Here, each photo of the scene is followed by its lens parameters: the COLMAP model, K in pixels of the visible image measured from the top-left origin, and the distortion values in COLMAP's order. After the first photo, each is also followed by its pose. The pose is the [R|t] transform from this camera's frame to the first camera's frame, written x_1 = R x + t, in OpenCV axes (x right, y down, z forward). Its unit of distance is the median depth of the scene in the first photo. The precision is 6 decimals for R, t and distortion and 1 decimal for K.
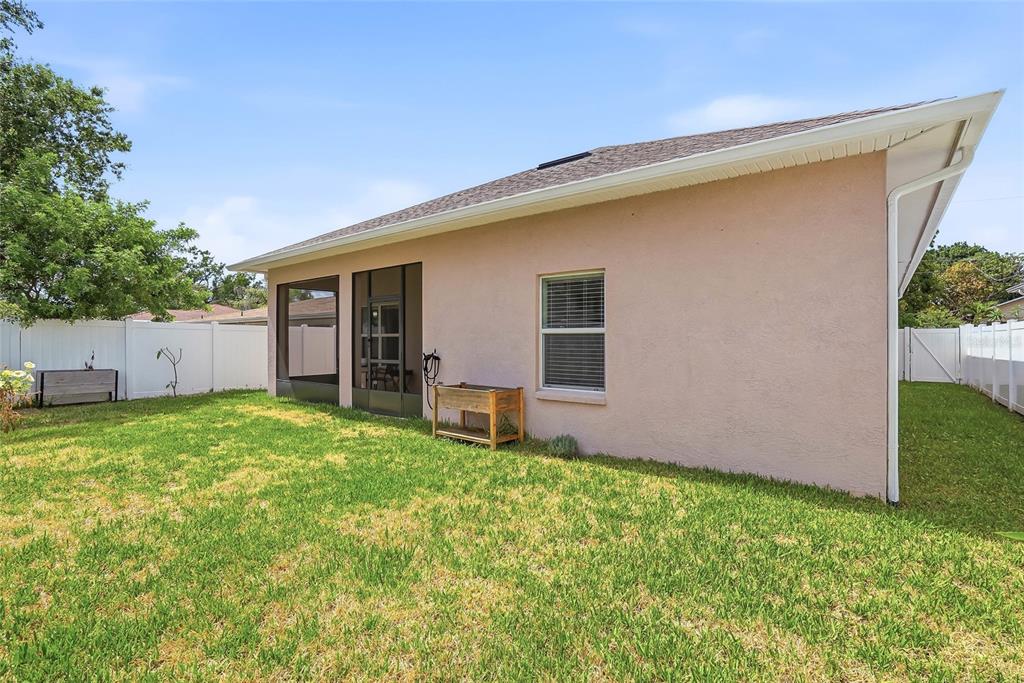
lens RADIAL K [[478.3, 0, 504.5], [0, 478.3, 339.6], [0, 0, 1]] dist [-0.057827, 0.022567]
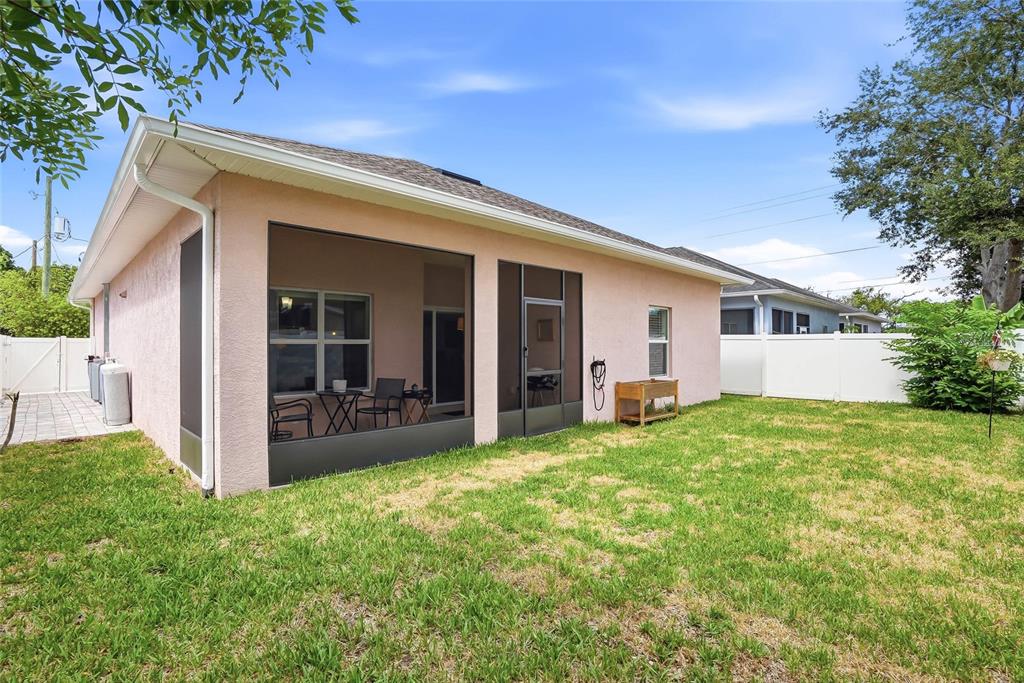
lens RADIAL K [[478.3, 0, 504.5], [0, 478.3, 339.6], [0, 0, 1]] dist [-0.057827, 0.022567]
pose [[0.117564, 0.006390, 0.993045, -1.138414], [-0.002008, 0.999979, -0.006197, -0.010278], [-0.993063, -0.001266, 0.117574, 0.962119]]
